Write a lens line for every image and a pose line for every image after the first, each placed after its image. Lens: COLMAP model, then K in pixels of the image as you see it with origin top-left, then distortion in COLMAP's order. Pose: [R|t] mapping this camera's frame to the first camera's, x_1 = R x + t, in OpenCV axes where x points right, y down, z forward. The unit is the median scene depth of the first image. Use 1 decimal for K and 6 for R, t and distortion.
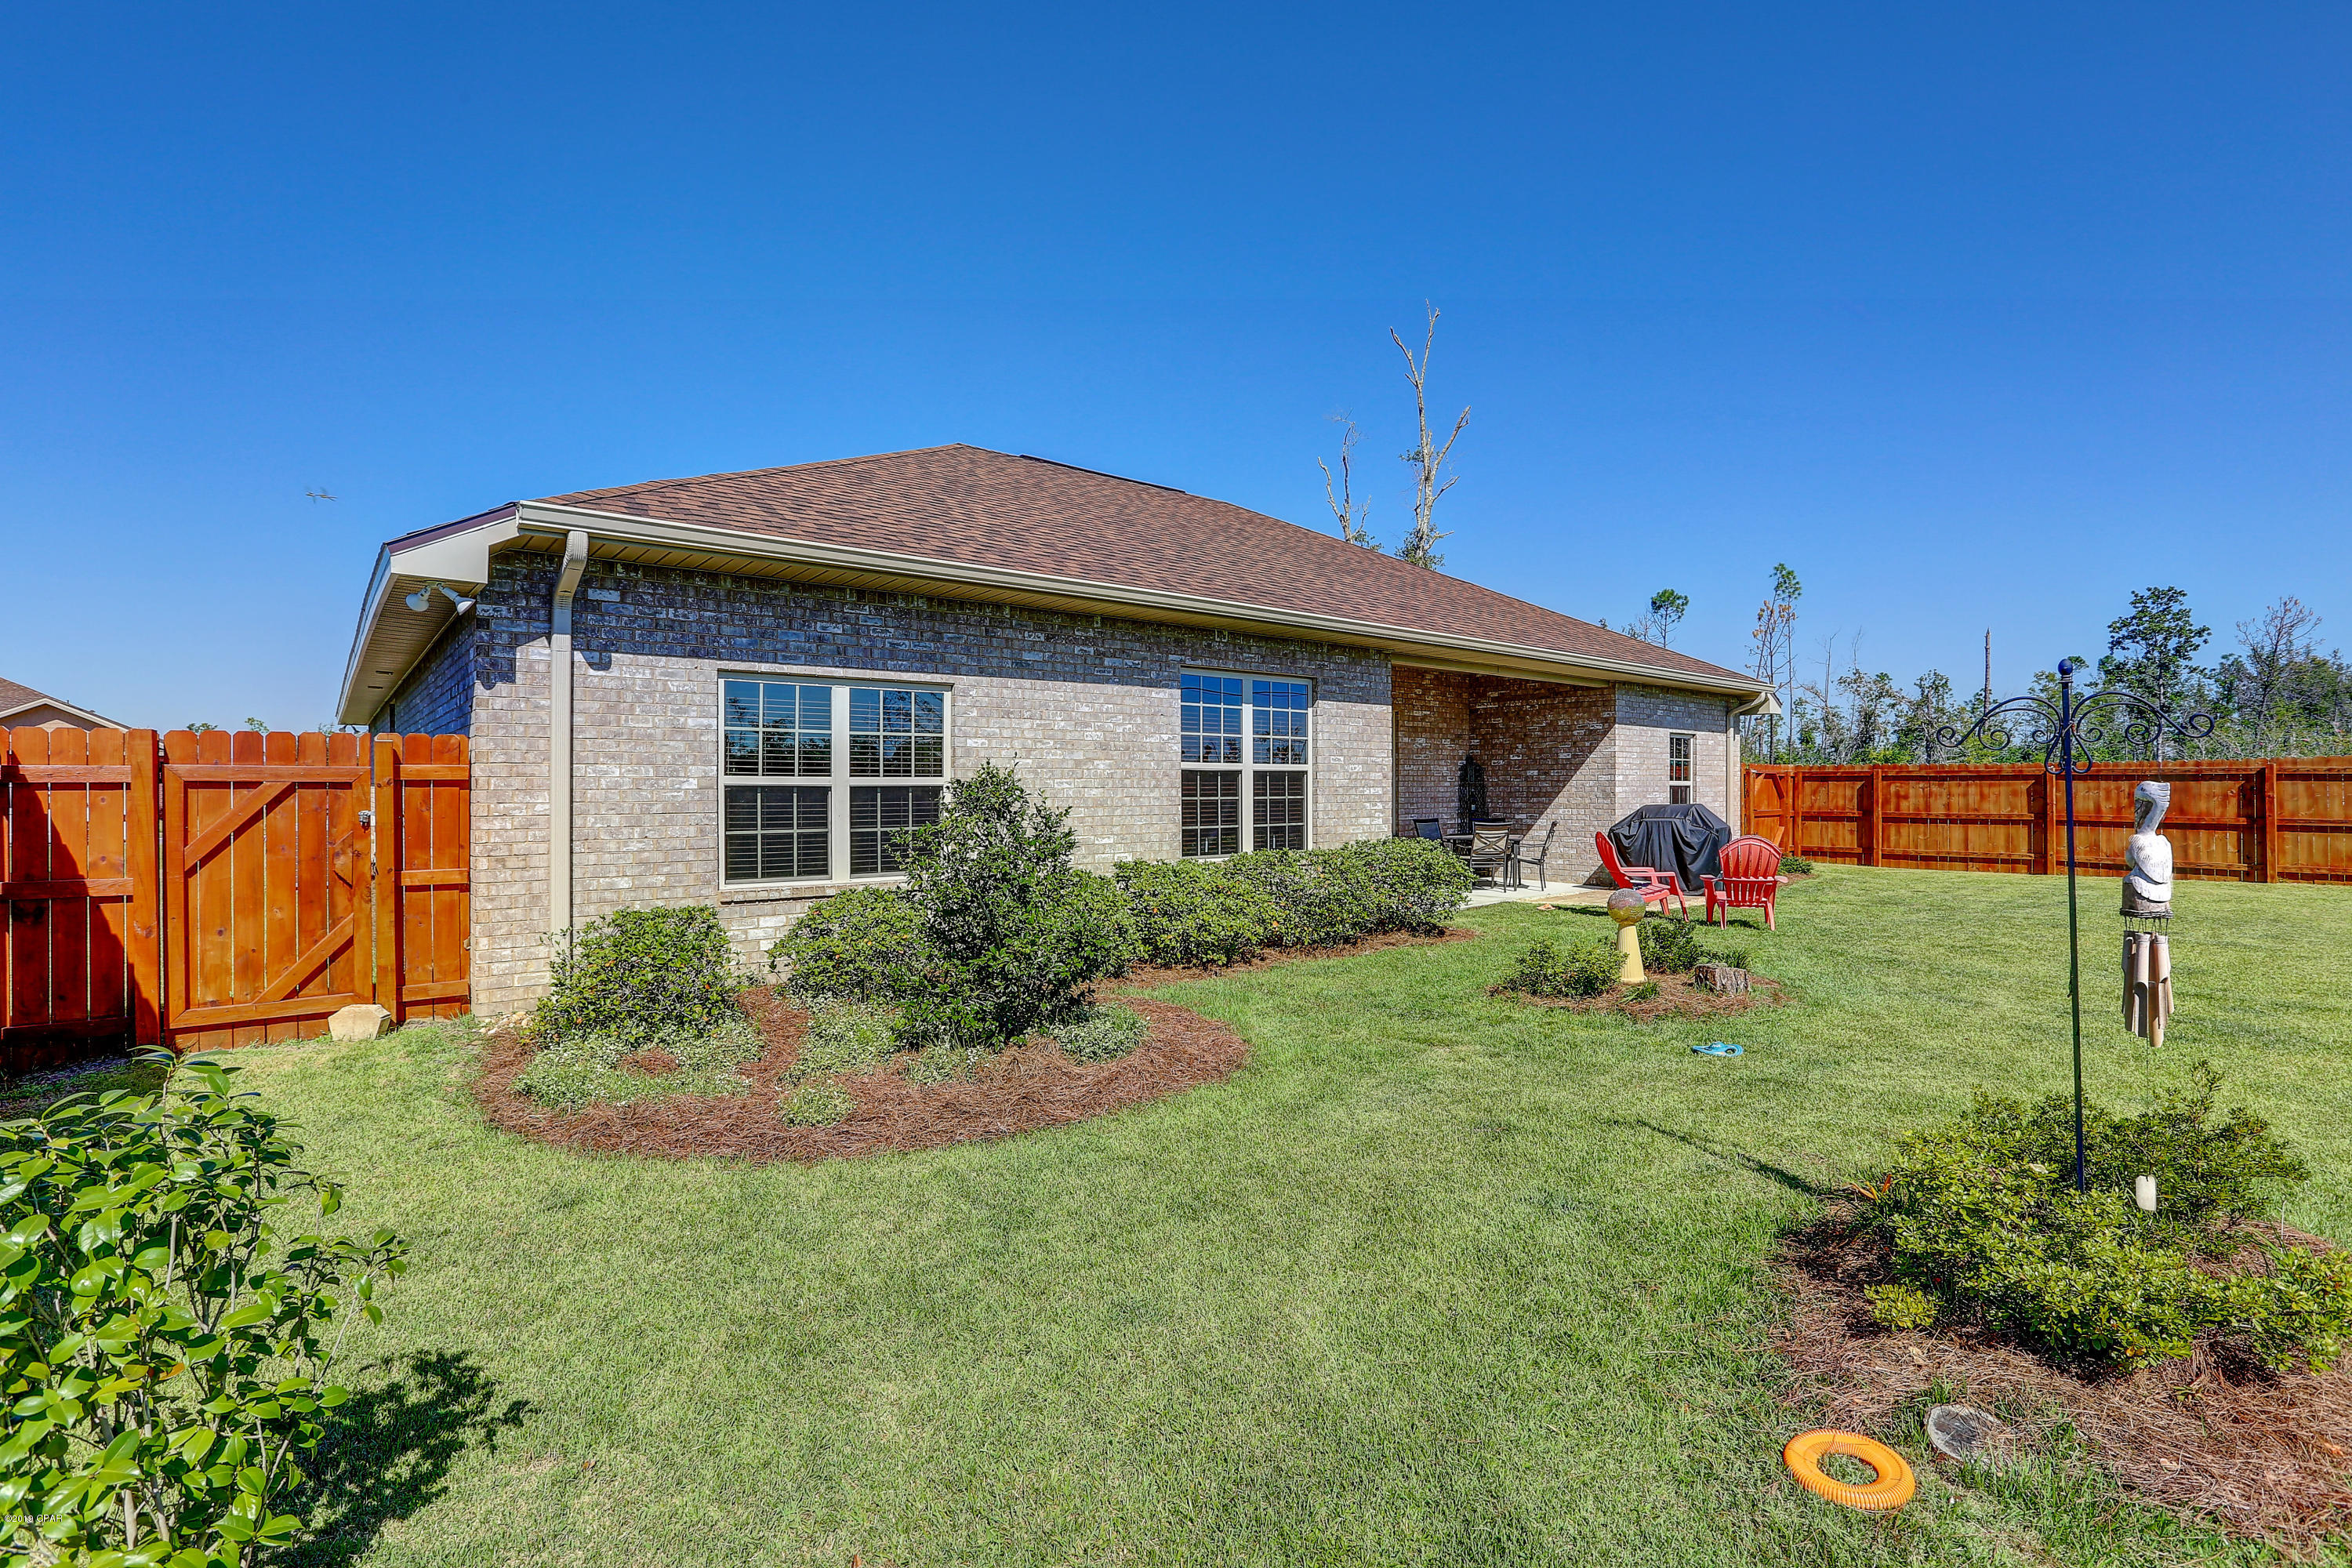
lens RADIAL K [[1076.7, 0, 1152.3], [0, 1076.7, 783.2], [0, 0, 1]] dist [-0.029719, 0.004167]
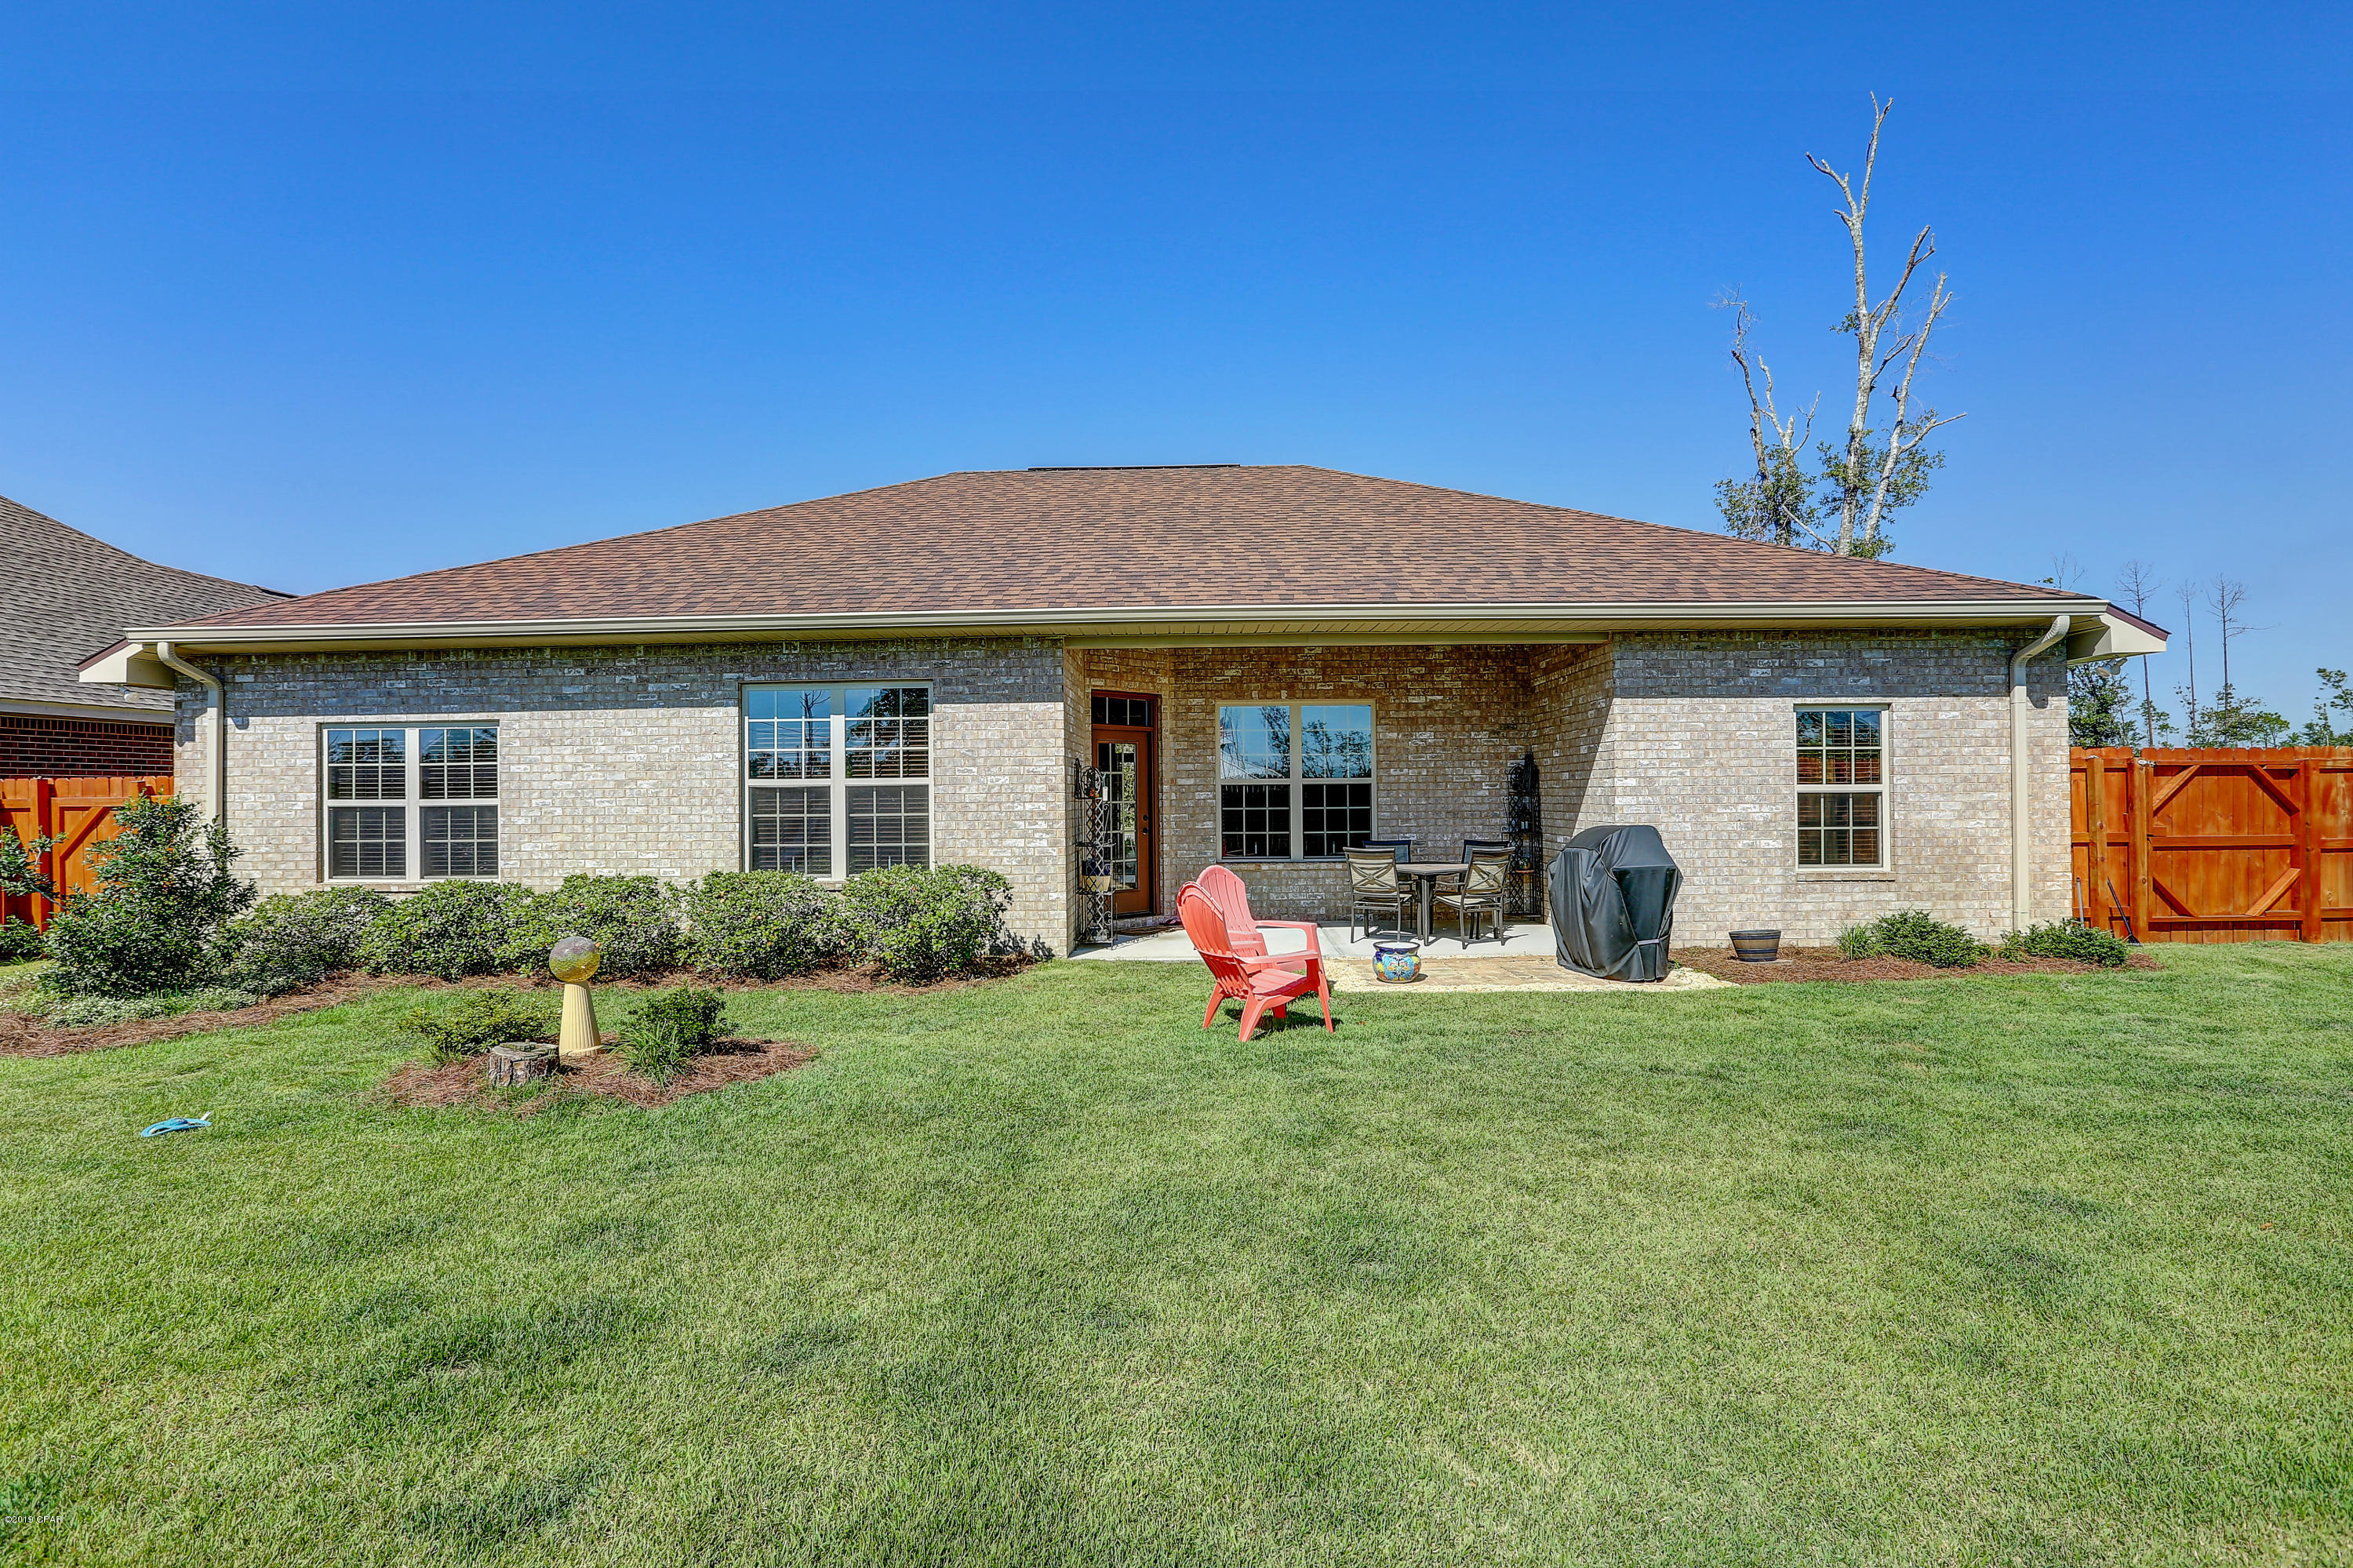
lens RADIAL K [[1077.2, 0, 1171.3], [0, 1077.2, 783.9], [0, 0, 1]] dist [-0.029719, 0.004167]
pose [[0.753439, -0.017150, -0.657294, 1.046610], [0.010821, 0.999848, -0.013684, 0.002467], [0.657428, 0.003198, 0.753510, 0.550097]]
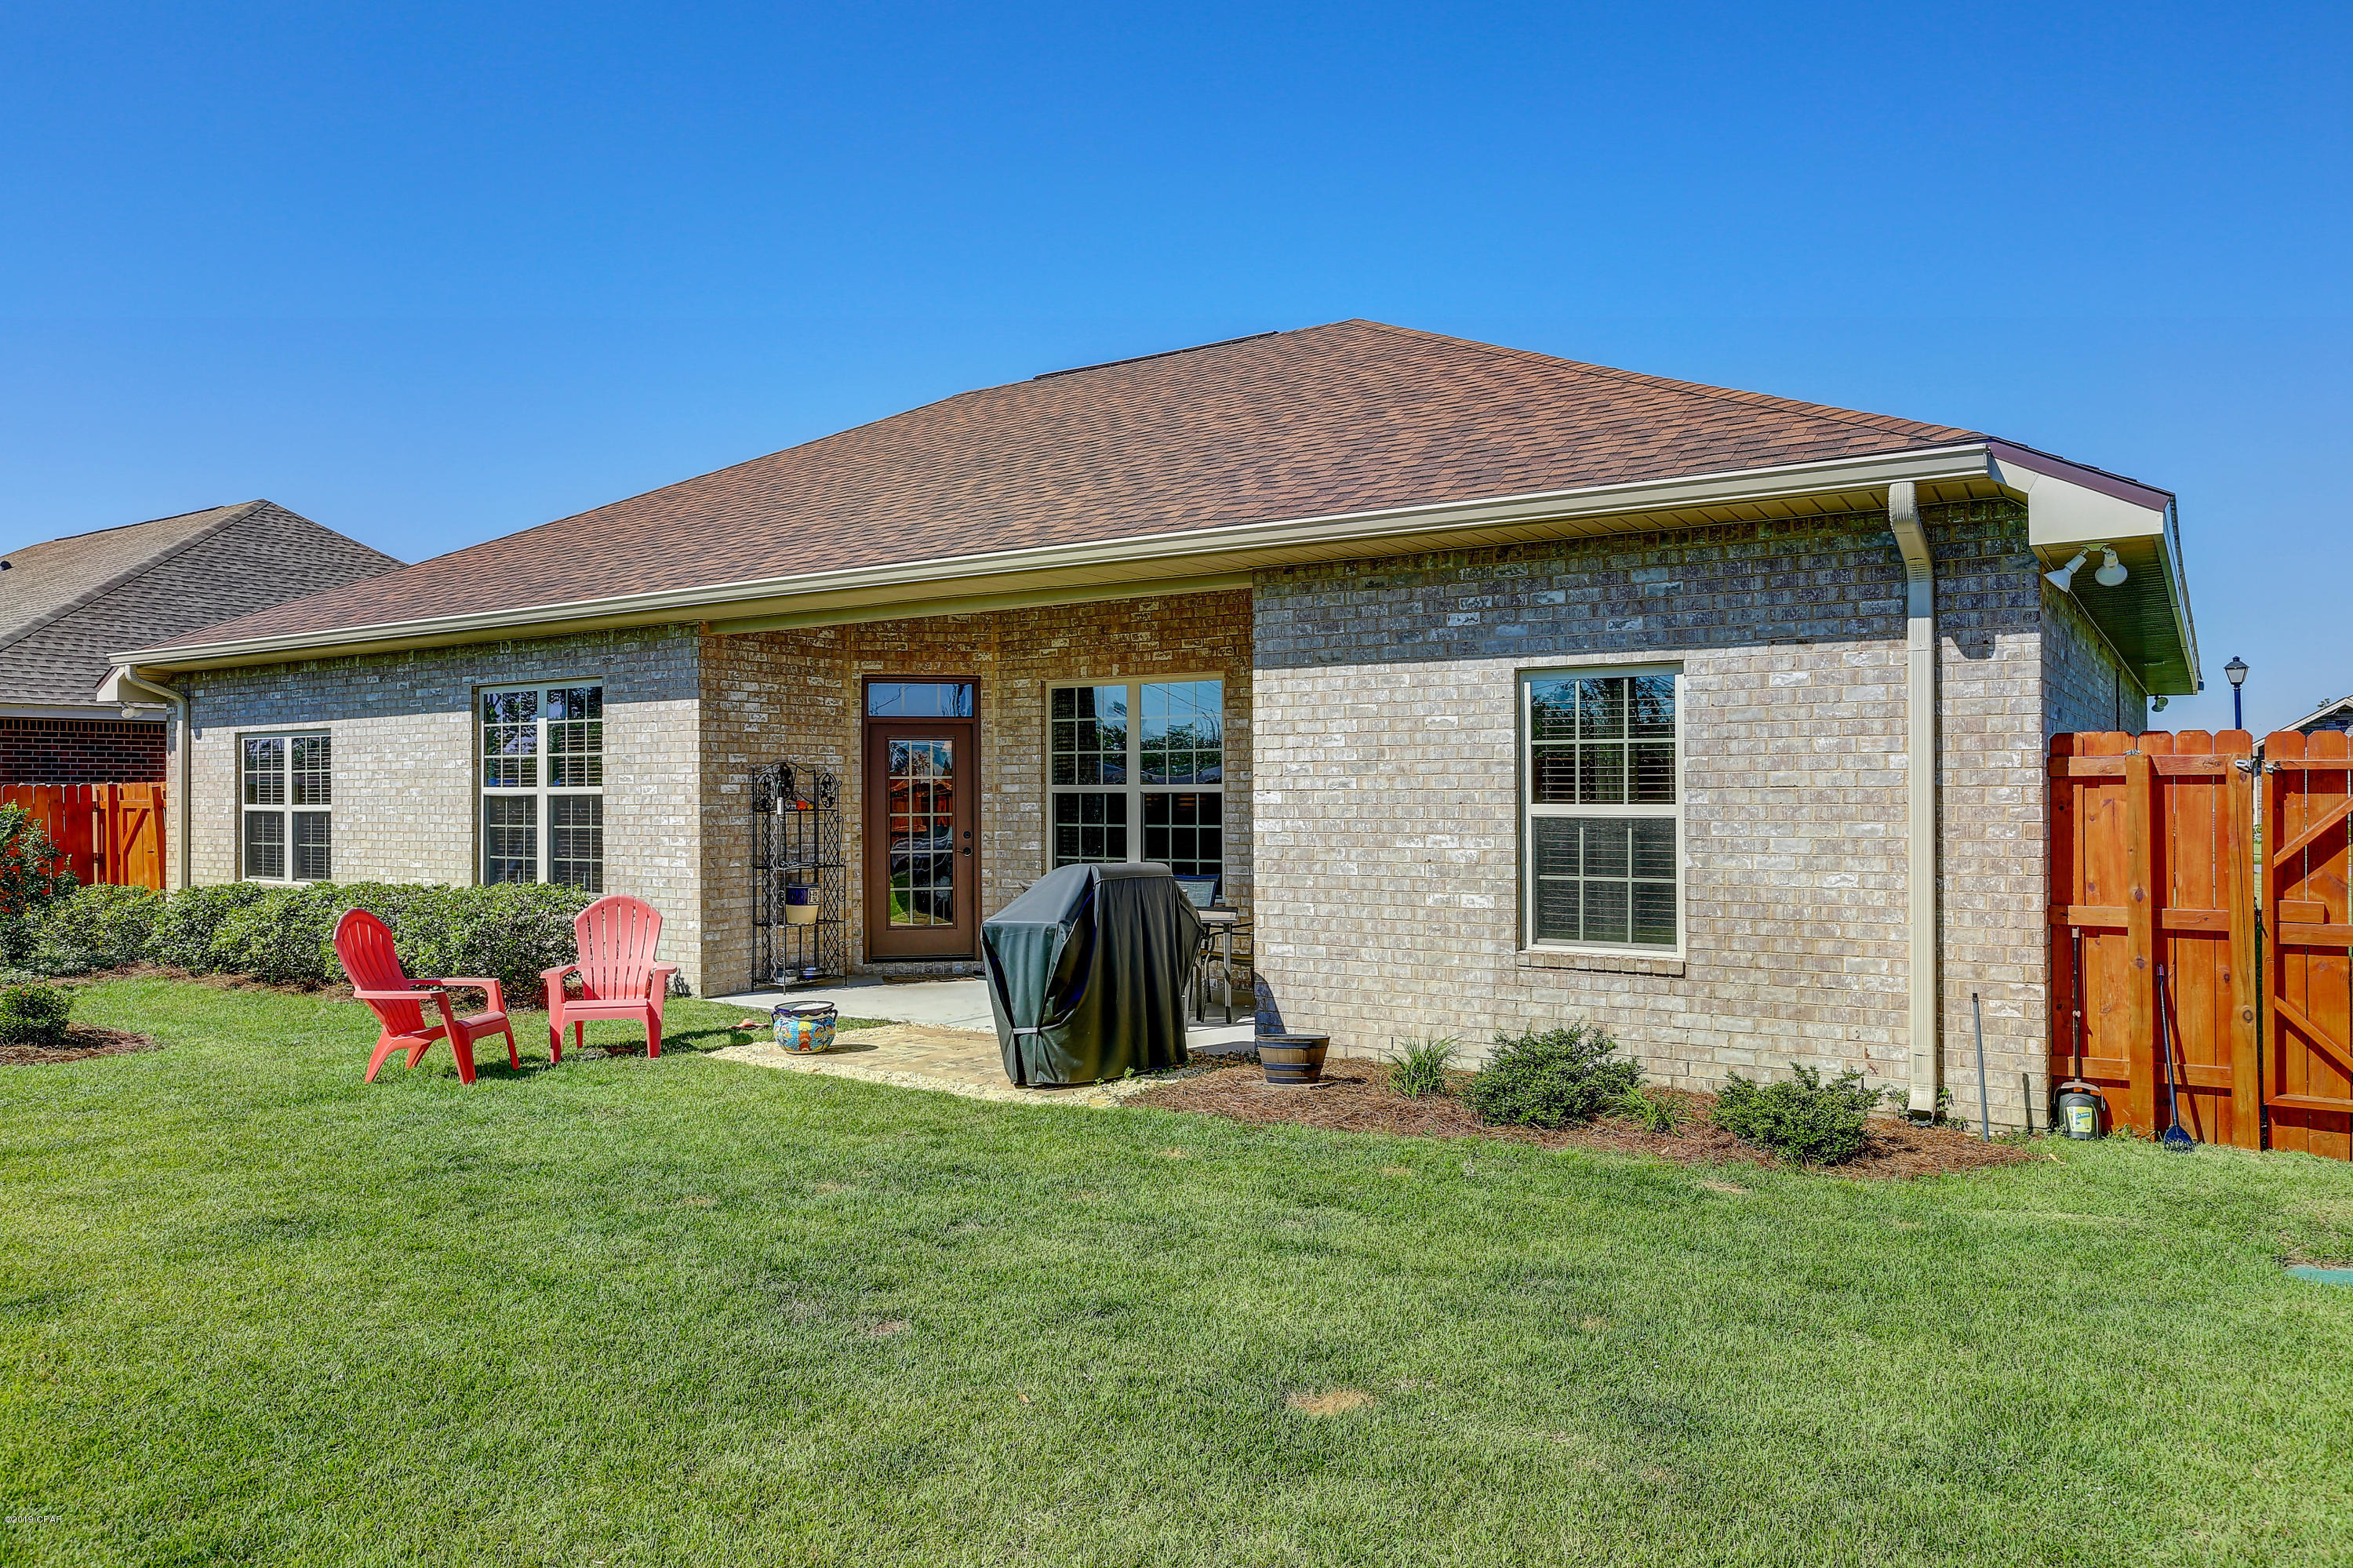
lens RADIAL K [[1587.1, 0, 1107.8], [0, 1587.1, 798.6], [0, 0, 1]] dist [0.012686, 0.002922]
pose [[0.274020, -0.003089, -0.961719, 1.632821], [0.002020, 0.999994, -0.002637, -0.005385], [0.961722, -0.001220, 0.274025, 1.233811]]
